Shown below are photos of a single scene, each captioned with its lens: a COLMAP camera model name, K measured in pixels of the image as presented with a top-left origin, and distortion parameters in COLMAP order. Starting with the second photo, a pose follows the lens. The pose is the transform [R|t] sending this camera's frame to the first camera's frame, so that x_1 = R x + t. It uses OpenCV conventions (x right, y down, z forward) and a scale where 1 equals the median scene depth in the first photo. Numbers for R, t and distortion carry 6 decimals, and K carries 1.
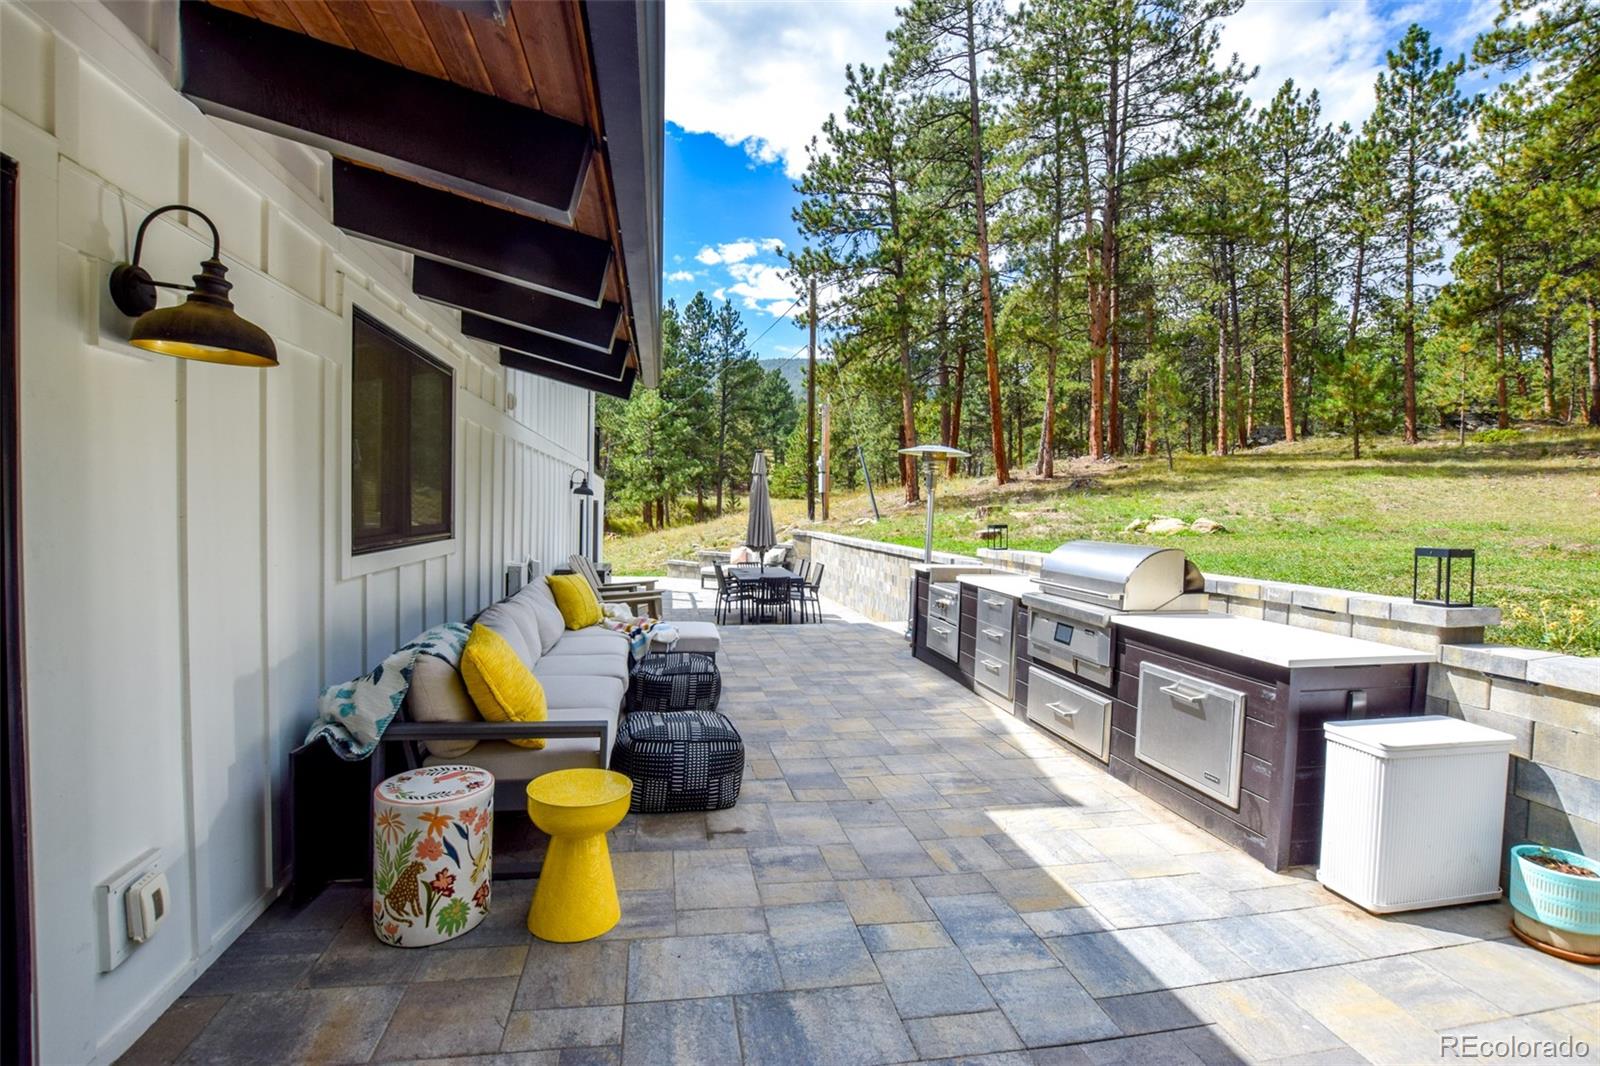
lens RADIAL K [[706.4, 0, 802.4], [0, 706.4, 530.7], [0, 0, 1]] dist [-0.026760, 0.003622]
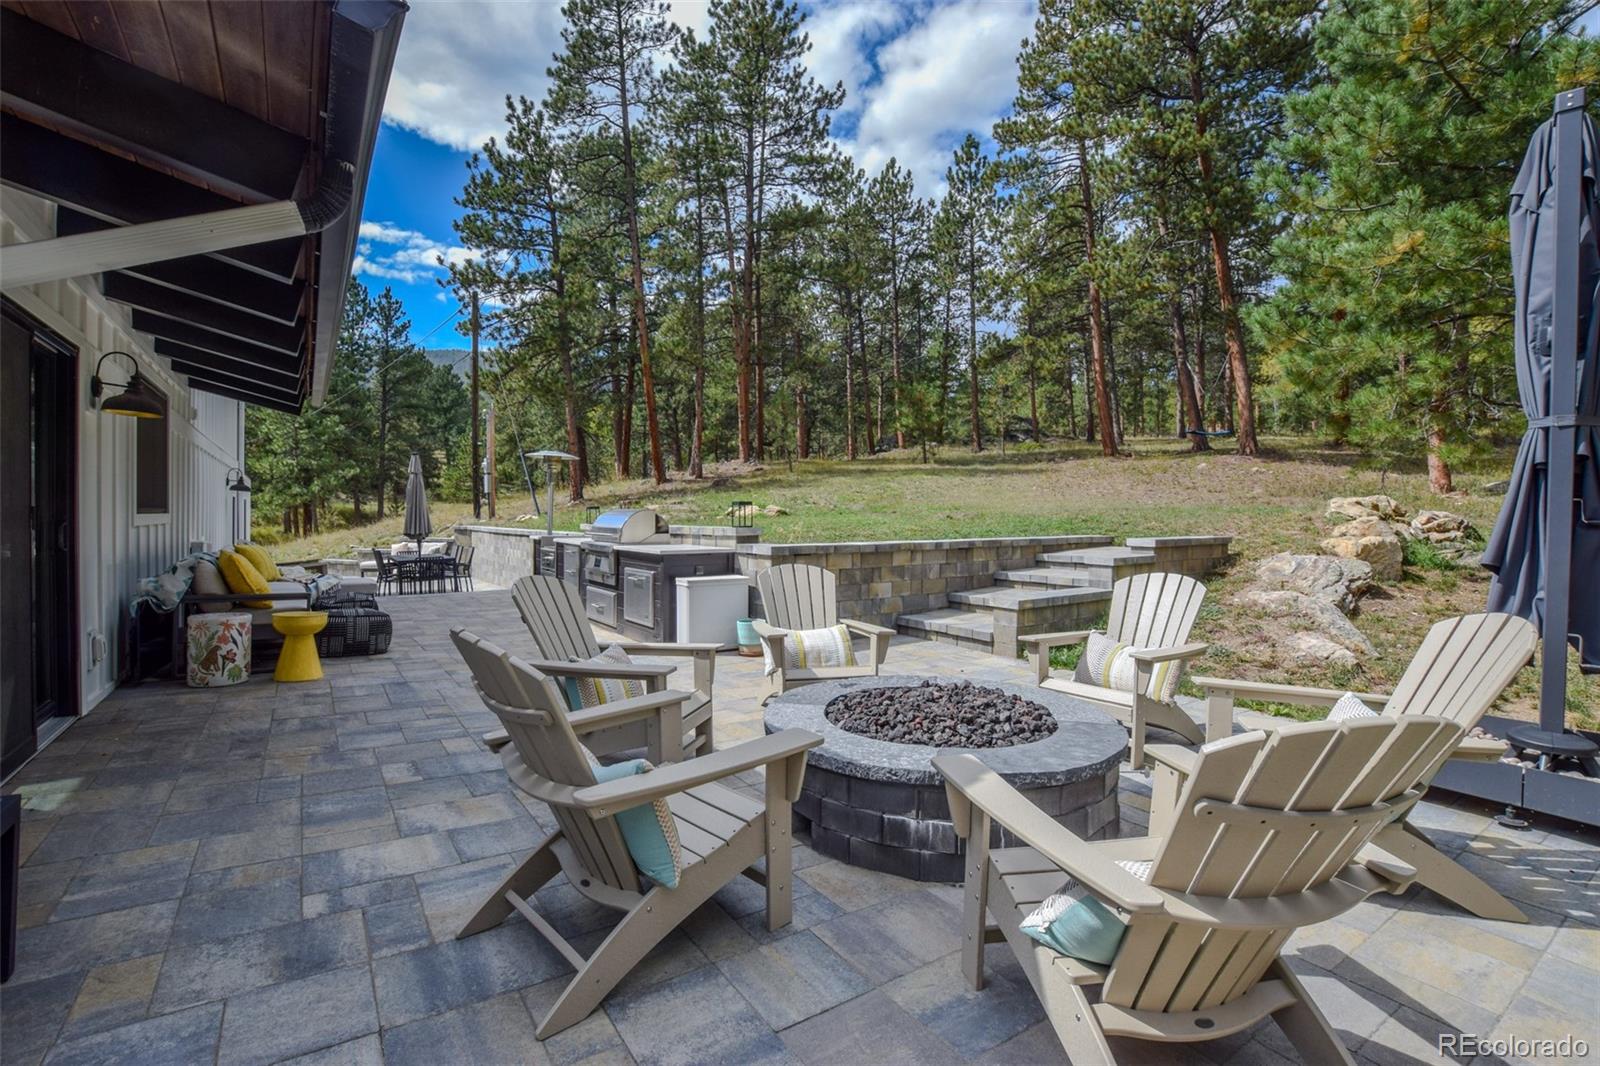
lens RADIAL K [[728.0, 0, 782.7], [0, 728.0, 518.4], [0, 0, 1]] dist [-0.029794, 0.000151]
pose [[0.924536, -0.021608, 0.380481, 0.020415], [0.030702, 0.999369, -0.017849, 0.015826], [-0.379855, 0.028183, 0.924616, -0.151841]]
